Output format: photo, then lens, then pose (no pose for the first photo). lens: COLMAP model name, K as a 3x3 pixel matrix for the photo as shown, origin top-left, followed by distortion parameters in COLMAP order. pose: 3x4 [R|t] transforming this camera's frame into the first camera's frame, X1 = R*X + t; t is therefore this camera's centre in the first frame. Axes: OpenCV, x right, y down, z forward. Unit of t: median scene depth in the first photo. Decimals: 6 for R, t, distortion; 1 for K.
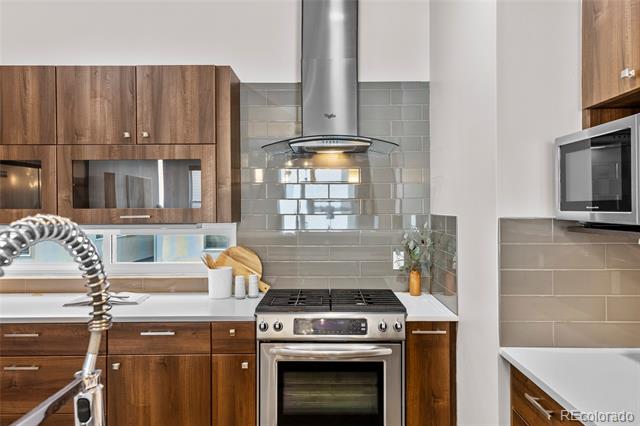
lens RADIAL K [[447.7, 0, 322.3], [0, 447.7, 214.8], [0, 0, 1]] dist [0.013847, 0.005534]
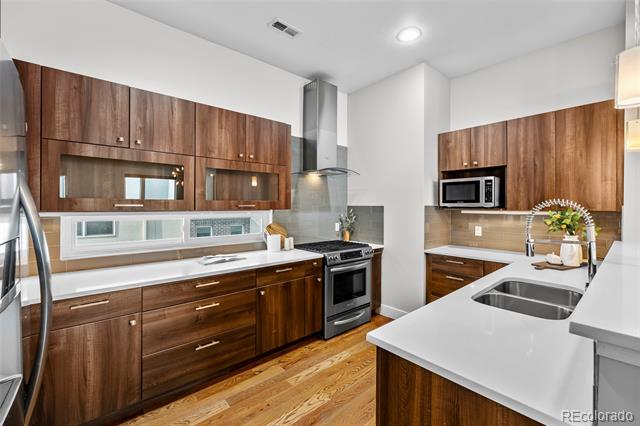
lens RADIAL K [[273.8, 0, 320.9], [0, 273.8, 208.3], [0, 0, 1]] dist [-0.010115, 0.000661]
pose [[0.750585, -0.000006, 0.660774, -0.869404], [-0.001356, 0.999998, 0.001550, 0.011915], [-0.660773, -0.002059, 0.750583, 0.065309]]
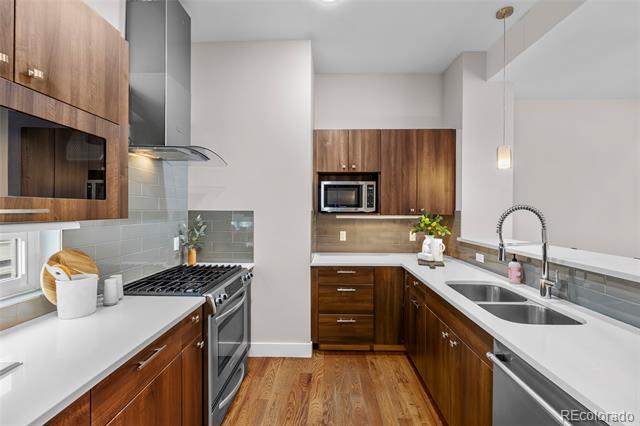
lens RADIAL K [[273.8, 0, 320.6], [0, 273.8, 212.9], [0, 0, 1]] dist [-0.010115, 0.000661]
pose [[0.016489, -0.004151, 0.999855, -0.747887], [0.004139, 0.999983, 0.004083, 0.006647], [-0.999855, 0.004071, 0.016506, 0.611401]]
